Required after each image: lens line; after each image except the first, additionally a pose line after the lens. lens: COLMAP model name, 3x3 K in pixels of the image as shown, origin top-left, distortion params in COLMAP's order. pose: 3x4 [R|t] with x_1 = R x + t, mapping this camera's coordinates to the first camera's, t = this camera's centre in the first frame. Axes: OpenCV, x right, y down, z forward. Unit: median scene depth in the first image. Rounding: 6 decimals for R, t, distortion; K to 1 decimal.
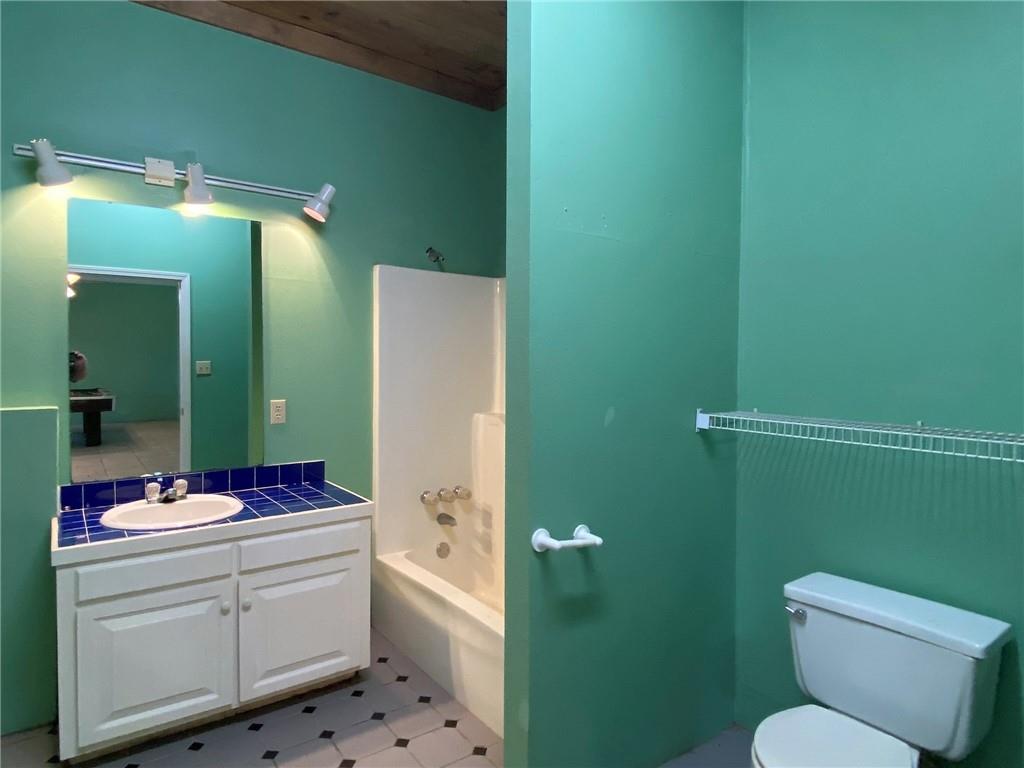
lens RADIAL K [[608.6, 0, 512.0], [0, 608.6, 384.0], [0, 0, 1]] dist [0.048917, -0.044169]
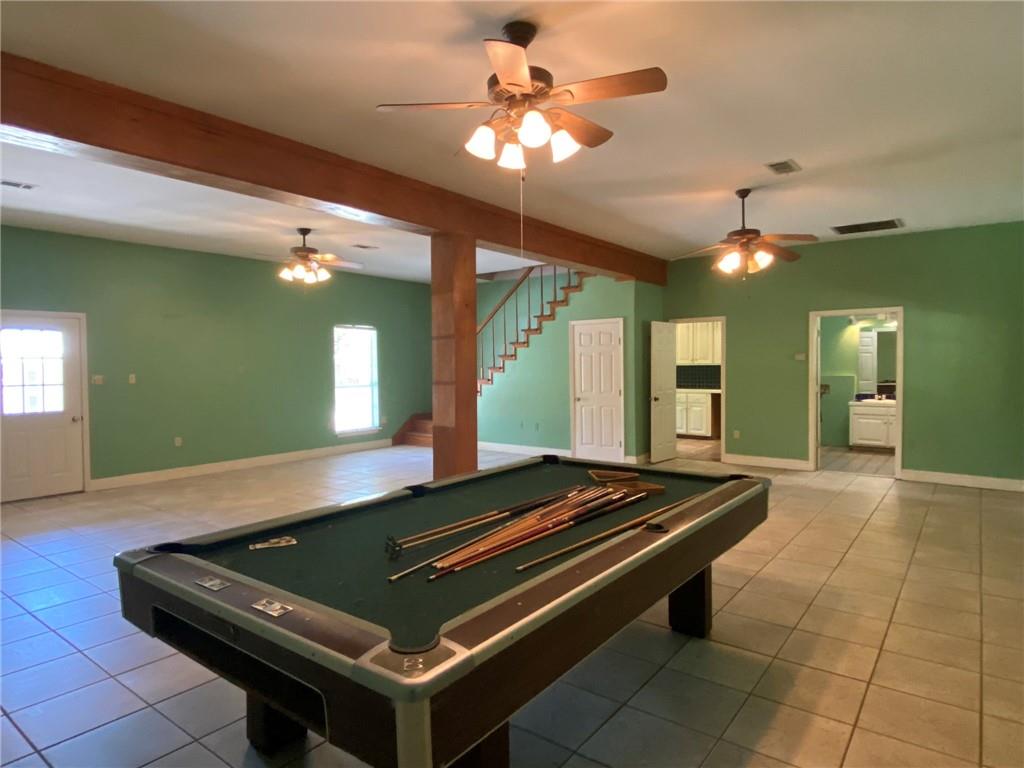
lens RADIAL K [[604.7, 0, 512.0], [0, 604.7, 384.0], [0, 0, 1]] dist [0.074995, -0.075114]
pose [[0.302442, 0.025730, -0.952820, 2.465780], [-0.025175, 0.999502, 0.019000, 0.078109], [0.952835, 0.018241, 0.302940, -2.420724]]
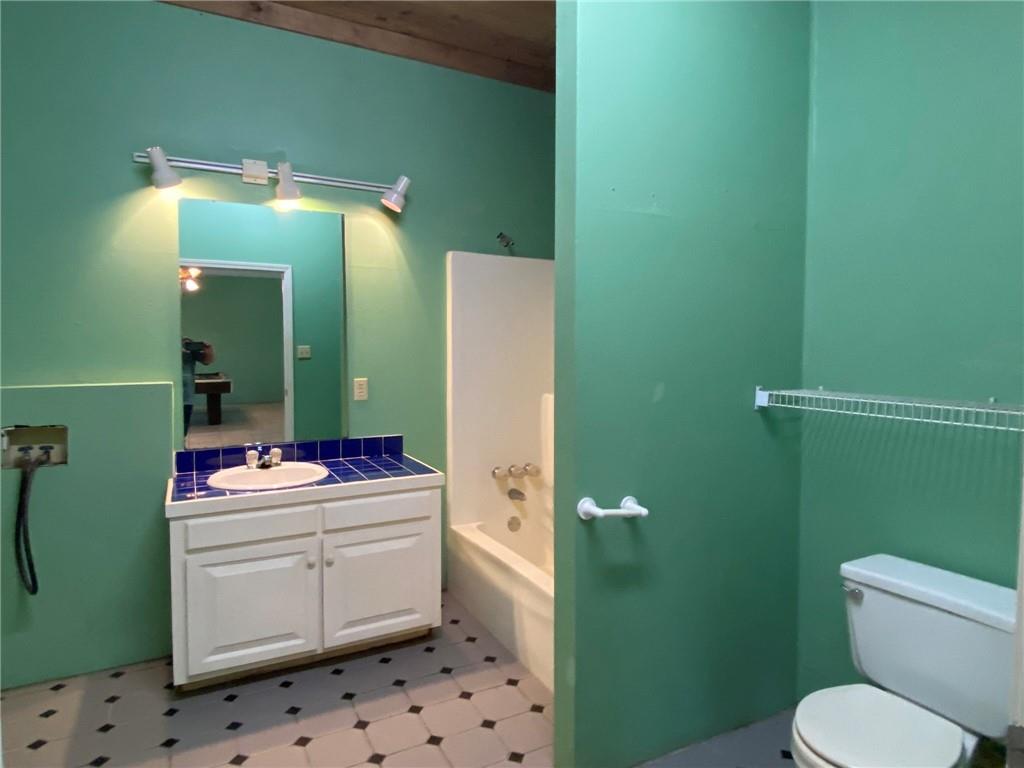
lens RADIAL K [[604.7, 0, 512.0], [0, 604.7, 384.0], [0, 0, 1]] dist [0.074995, -0.075114]
pose [[0.988723, 0.003591, -0.149713, 0.054417], [-0.000320, 0.999761, 0.021867, 0.014109], [0.149755, -0.021572, 0.988488, -0.032619]]
